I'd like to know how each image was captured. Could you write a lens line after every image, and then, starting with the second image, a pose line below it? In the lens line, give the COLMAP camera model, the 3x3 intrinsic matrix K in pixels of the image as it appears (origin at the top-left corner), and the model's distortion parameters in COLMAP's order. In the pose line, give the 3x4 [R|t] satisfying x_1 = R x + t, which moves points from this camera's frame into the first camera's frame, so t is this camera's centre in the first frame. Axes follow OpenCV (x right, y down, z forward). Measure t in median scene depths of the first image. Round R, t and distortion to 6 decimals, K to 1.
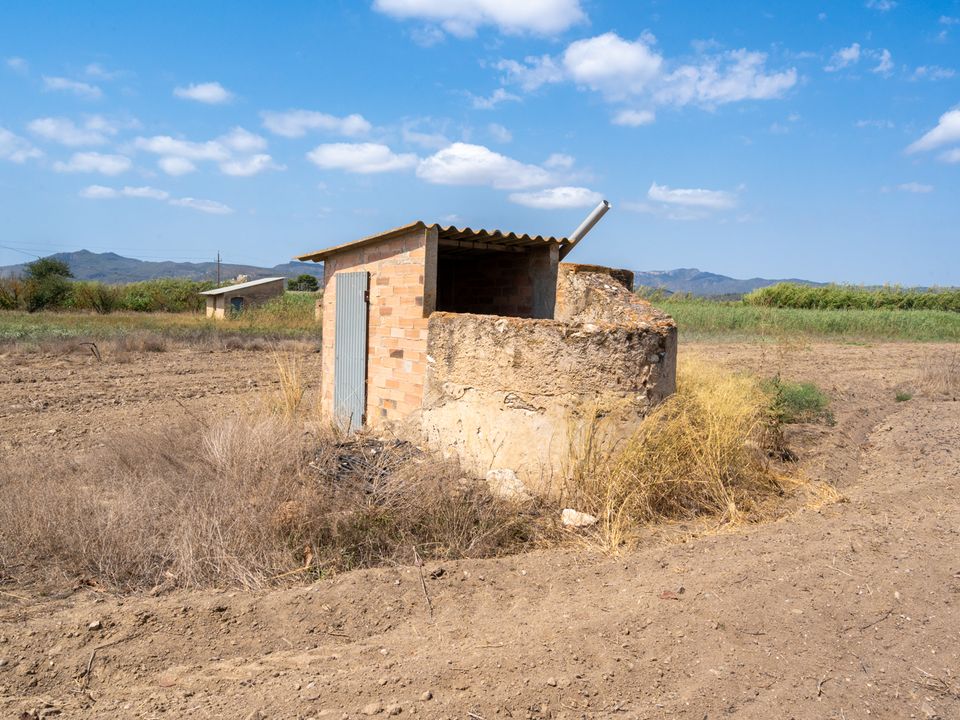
lens RADIAL K [[745.5, 0, 480.8], [0, 745.5, 361.0], [0, 0, 1]] dist [0.004920, 0.040418]
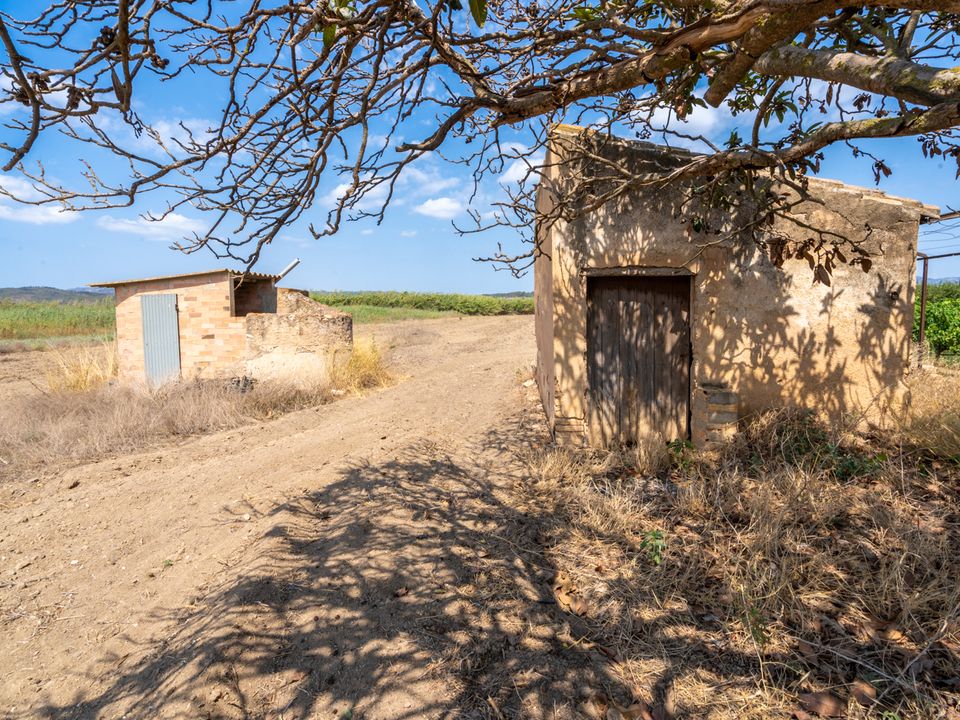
lens RADIAL K [[745.5, 0, 480.0], [0, 745.5, 359.7], [0, 0, 1]] dist [0.004920, 0.040418]
pose [[0.683022, -0.087346, 0.725157, -1.043757], [0.088608, 0.995400, 0.036438, 0.041434], [-0.725004, 0.039366, 0.687619, -0.826985]]
